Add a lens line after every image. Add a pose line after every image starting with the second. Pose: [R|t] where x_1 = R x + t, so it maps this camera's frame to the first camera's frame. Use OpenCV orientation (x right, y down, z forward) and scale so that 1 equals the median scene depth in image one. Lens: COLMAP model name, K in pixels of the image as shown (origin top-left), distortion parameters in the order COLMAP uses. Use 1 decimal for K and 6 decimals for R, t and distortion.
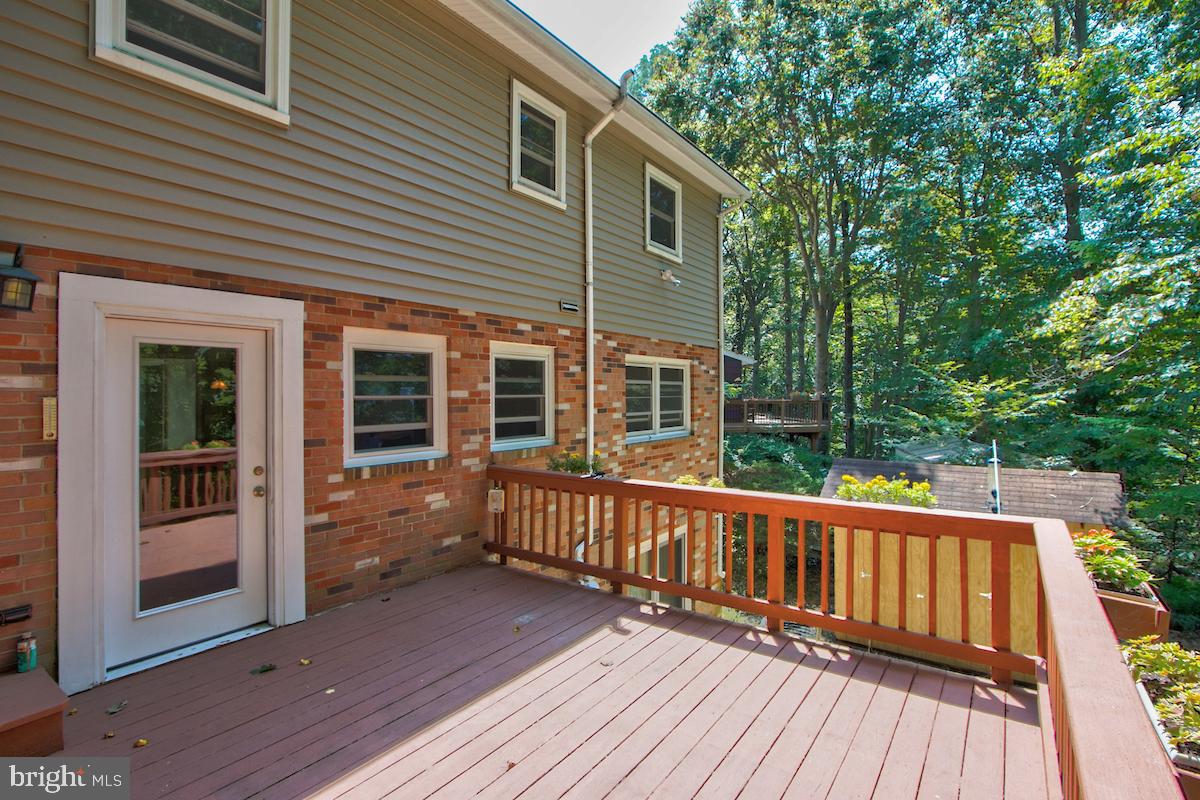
lens RADIAL K [[552.2, 0, 608.7], [0, 552.2, 392.2], [0, 0, 1]] dist [-0.006021, 0.001418]
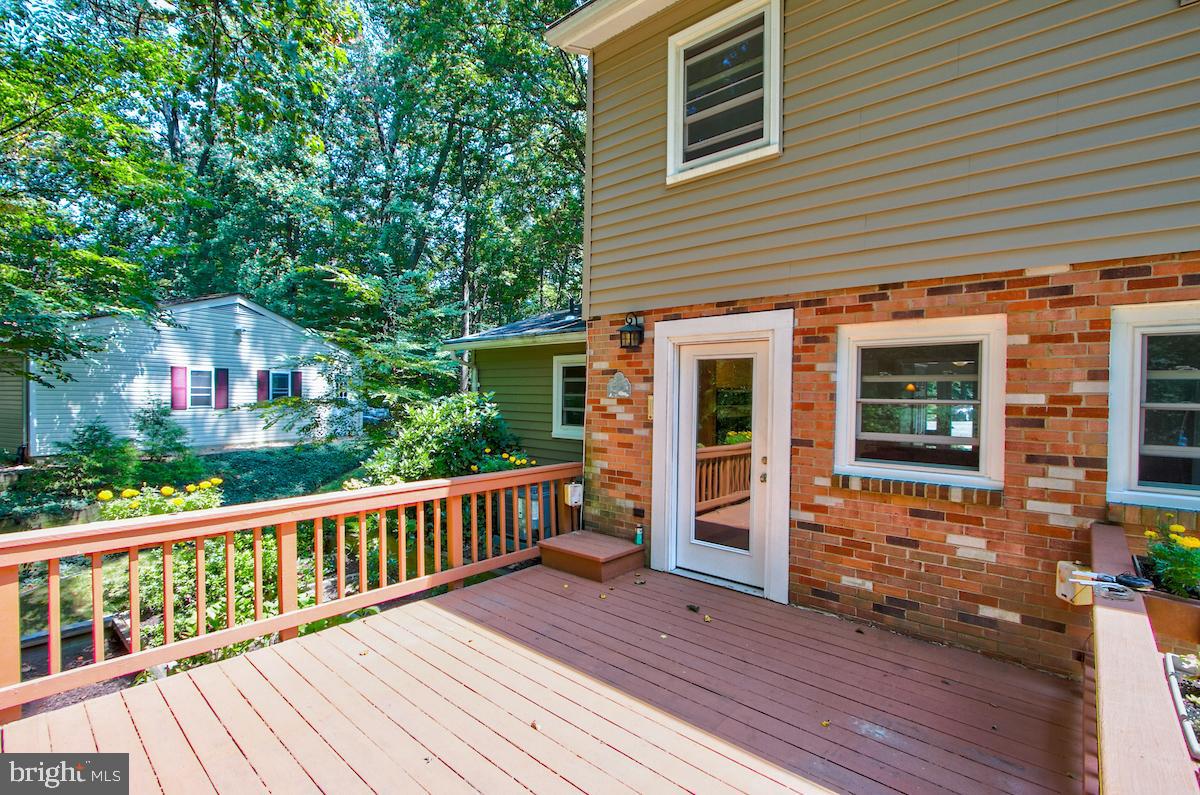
lens RADIAL K [[552.2, 0, 608.8], [0, 552.2, 401.7], [0, 0, 1]] dist [-0.006021, 0.001418]
pose [[-0.077354, 0.019334, -0.996816, 0.514791], [-0.008639, 0.999761, 0.020061, -0.003322], [0.996966, 0.010164, -0.077168, 0.691983]]
